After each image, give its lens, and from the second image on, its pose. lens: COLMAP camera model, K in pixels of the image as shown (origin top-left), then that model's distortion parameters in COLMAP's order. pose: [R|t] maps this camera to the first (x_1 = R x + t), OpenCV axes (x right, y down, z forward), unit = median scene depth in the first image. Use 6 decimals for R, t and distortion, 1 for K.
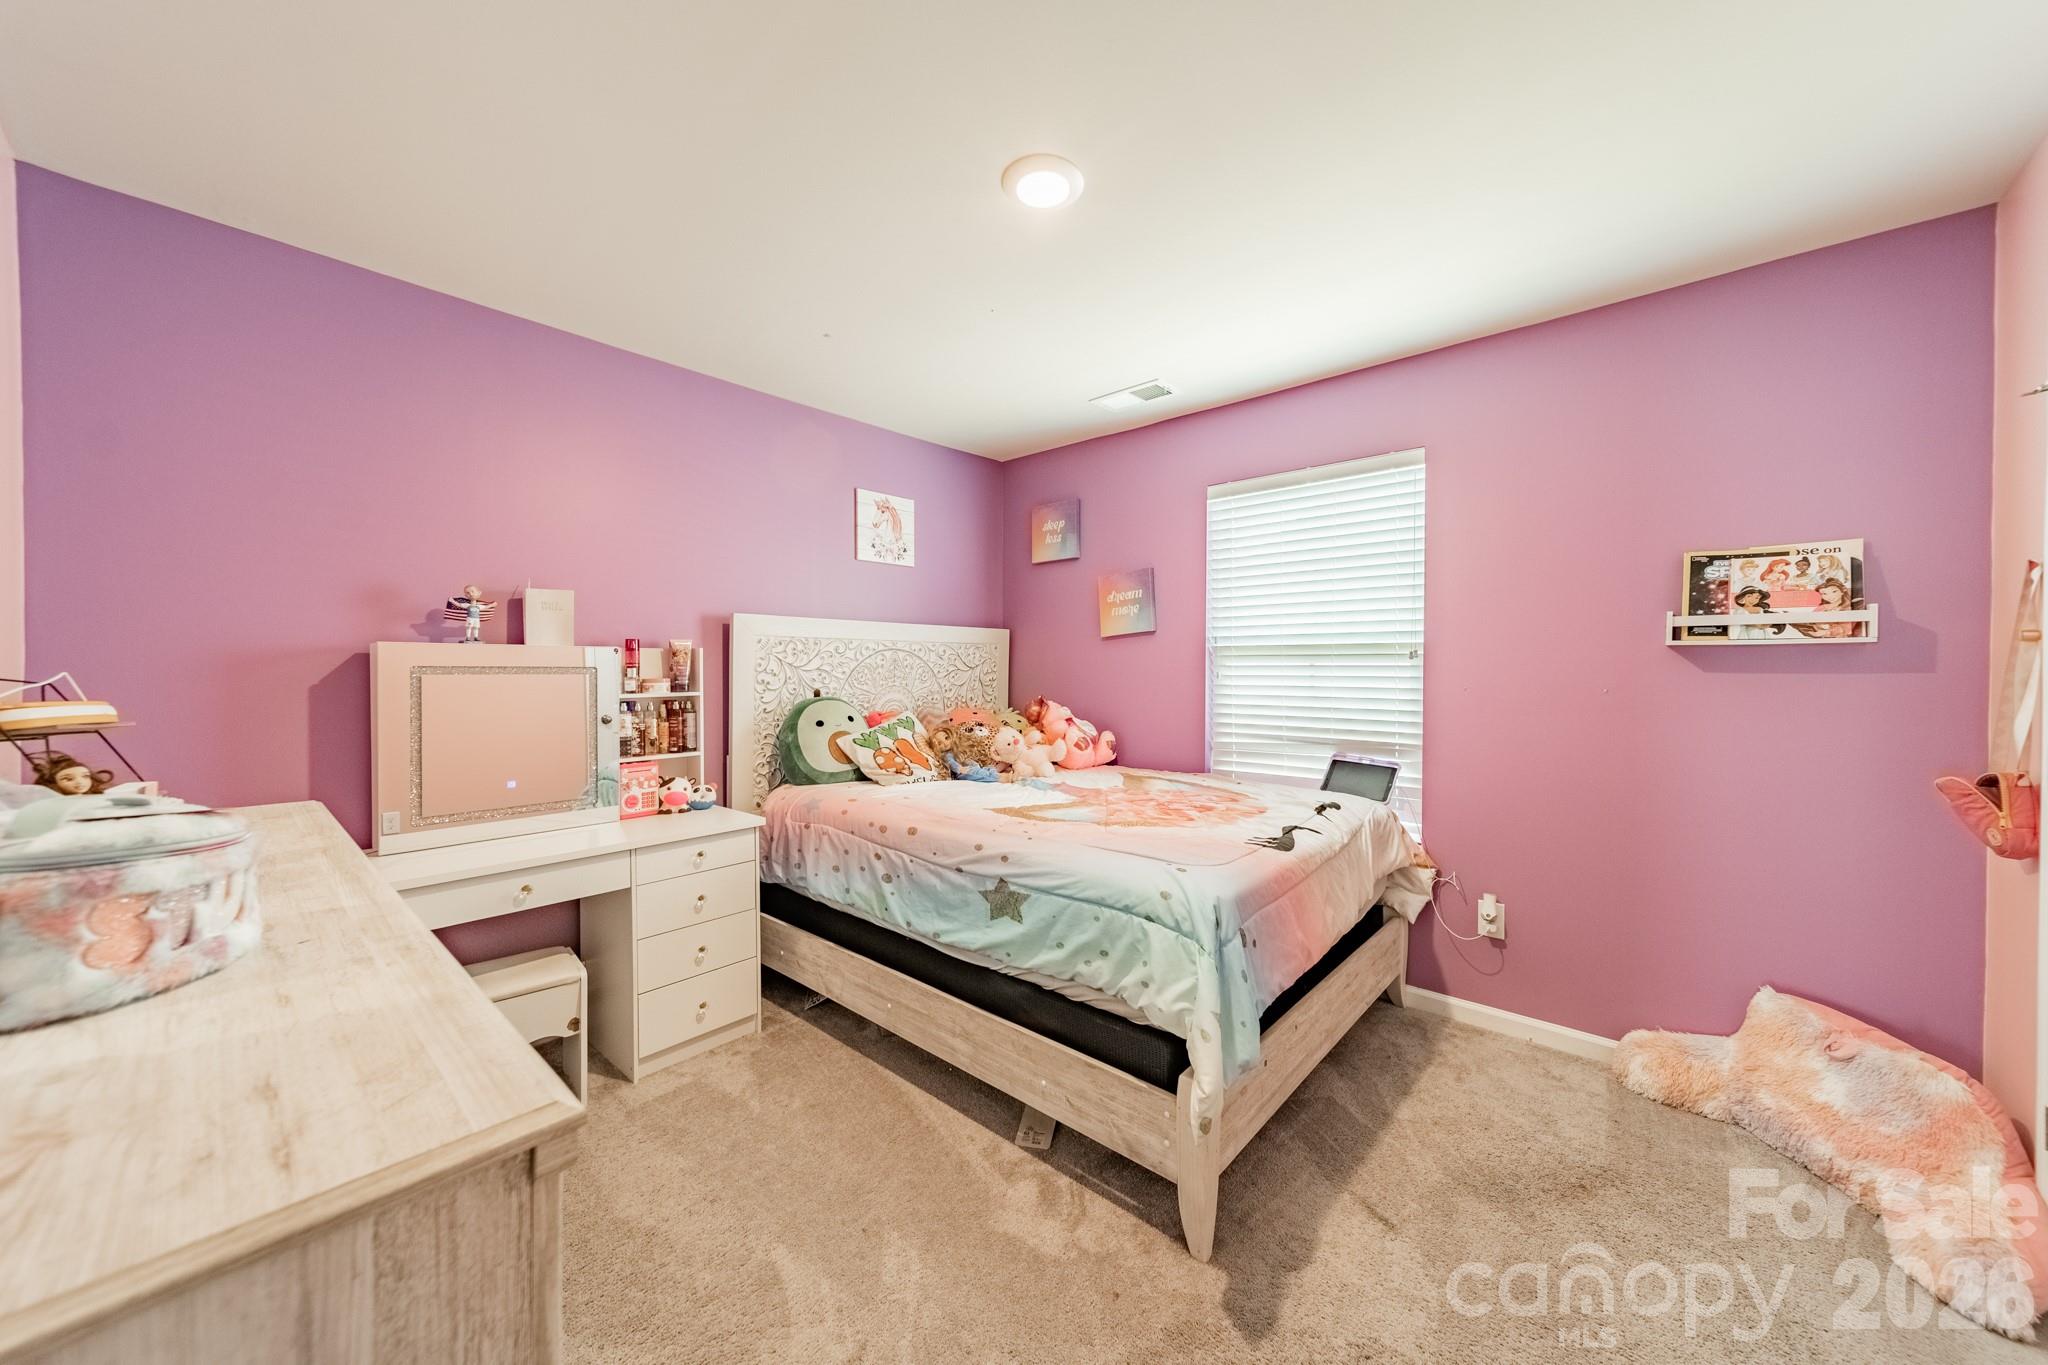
lens RADIAL K [[723.3, 0, 1029.8], [0, 723.3, 674.1], [0, 0, 1]] dist [0.008880, -0.000093]
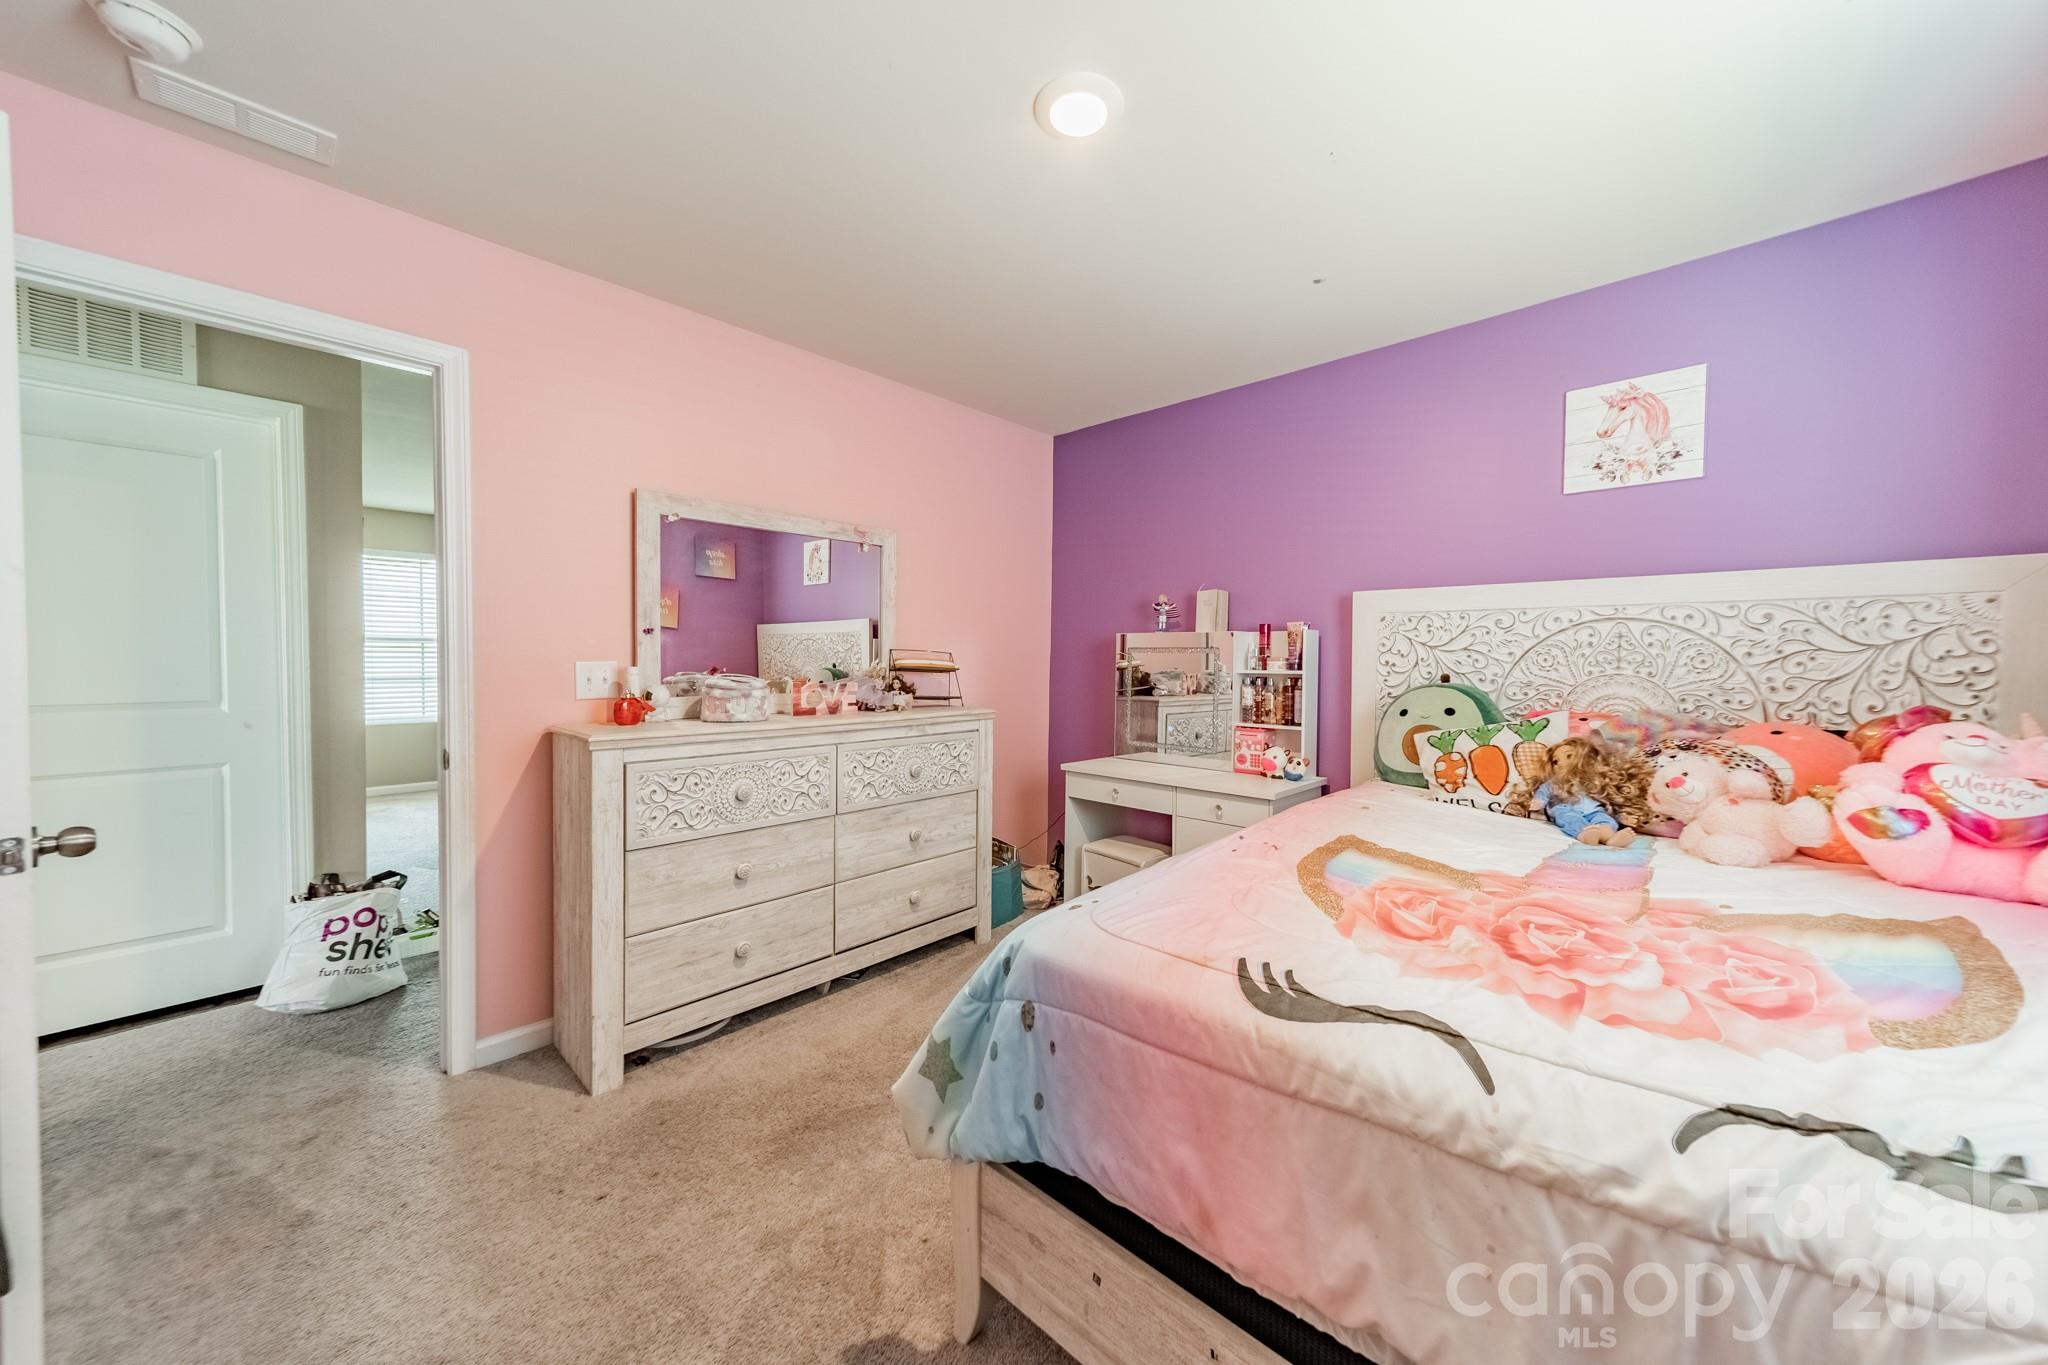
lens RADIAL K [[723.3, 0, 1029.8], [0, 723.3, 674.1], [0, 0, 1]] dist [0.008880, -0.000093]
pose [[-0.026070, 0.023518, -0.999383, 0.608601], [-0.015953, 0.999586, 0.023939, 0.010500], [0.999533, 0.016567, -0.025684, 0.625176]]
